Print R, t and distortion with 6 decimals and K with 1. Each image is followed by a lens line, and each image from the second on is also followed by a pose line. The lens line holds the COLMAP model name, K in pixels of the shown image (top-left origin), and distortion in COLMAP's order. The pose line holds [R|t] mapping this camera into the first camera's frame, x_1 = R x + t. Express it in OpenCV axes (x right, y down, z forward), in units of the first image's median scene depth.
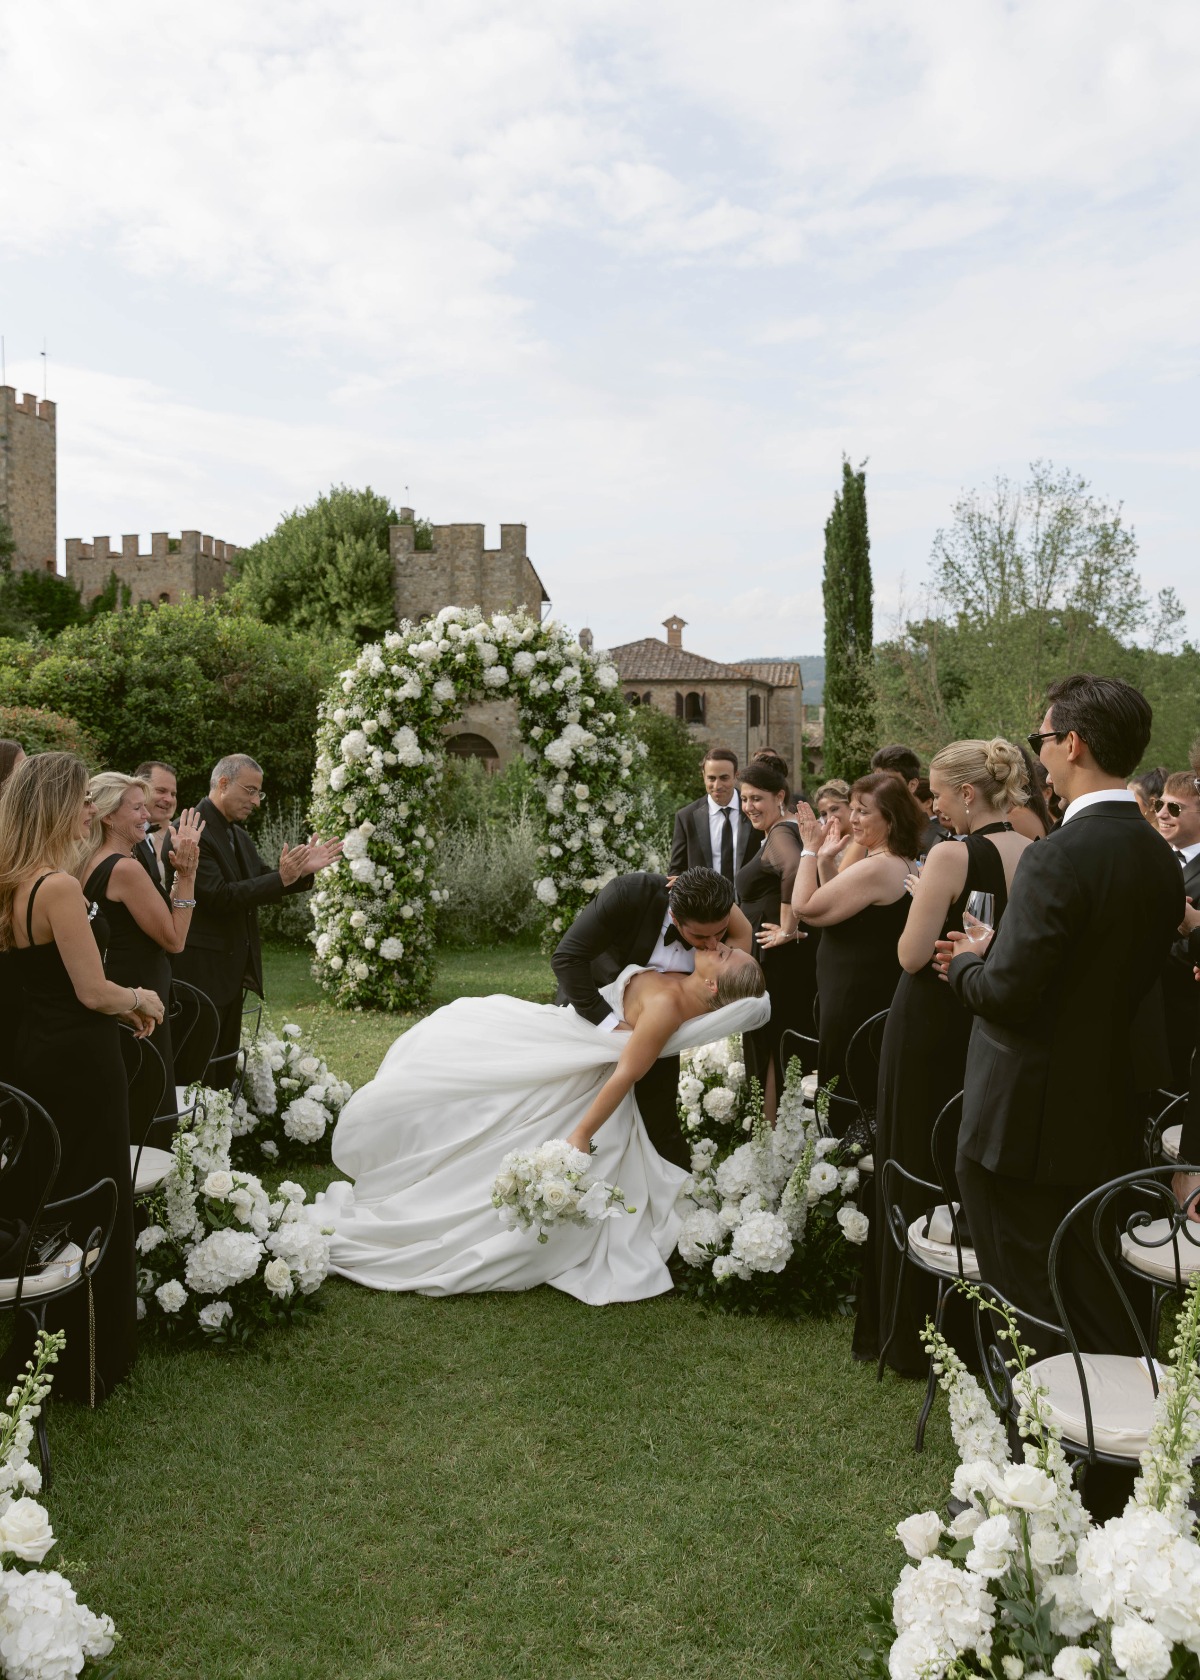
lens RADIAL K [[1369.3, 0, 599.3], [0, 1369.3, 760.1], [0, 0, 1]] dist [0.009027, 0.004438]
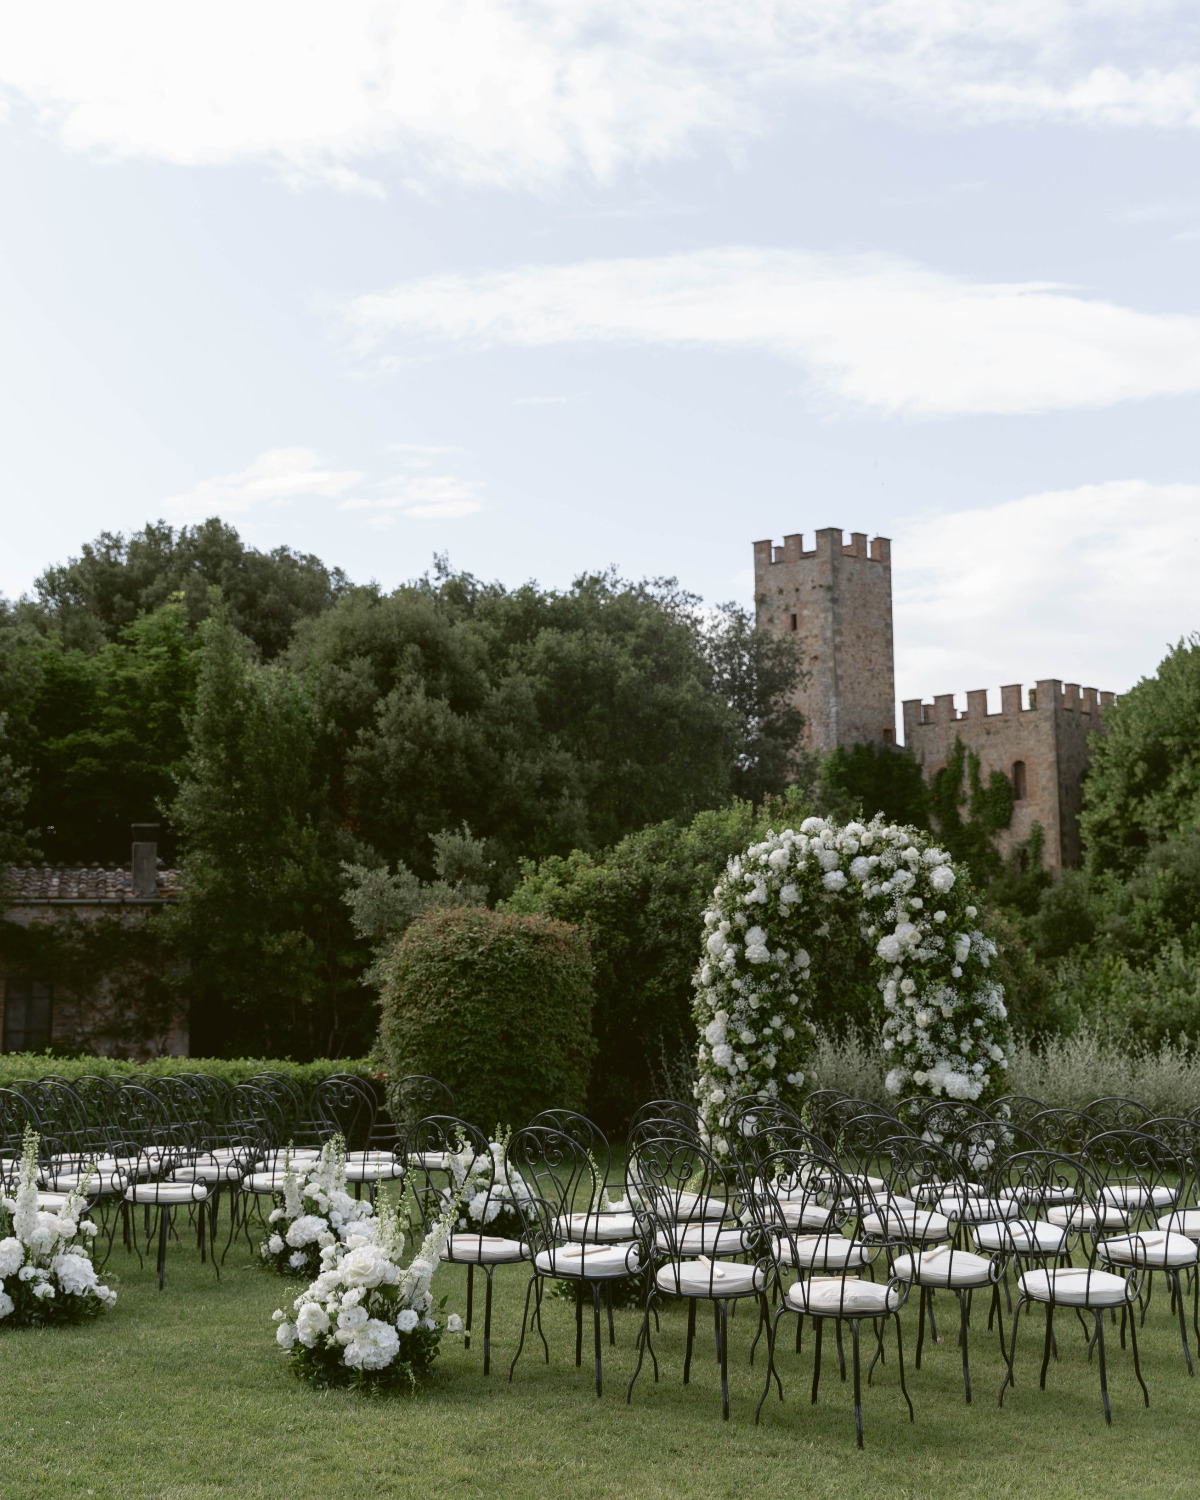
lens RADIAL K [[1948.3, 0, 600.0], [0, 1948.3, 750.0], [0, 0, 1]] dist [0.002859, -0.008377]
pose [[0.838713, -0.058523, -0.541420, 0.581622], [-0.005700, 0.993211, -0.116187, 0.015727], [0.544543, 0.100534, 0.832686, -0.382440]]
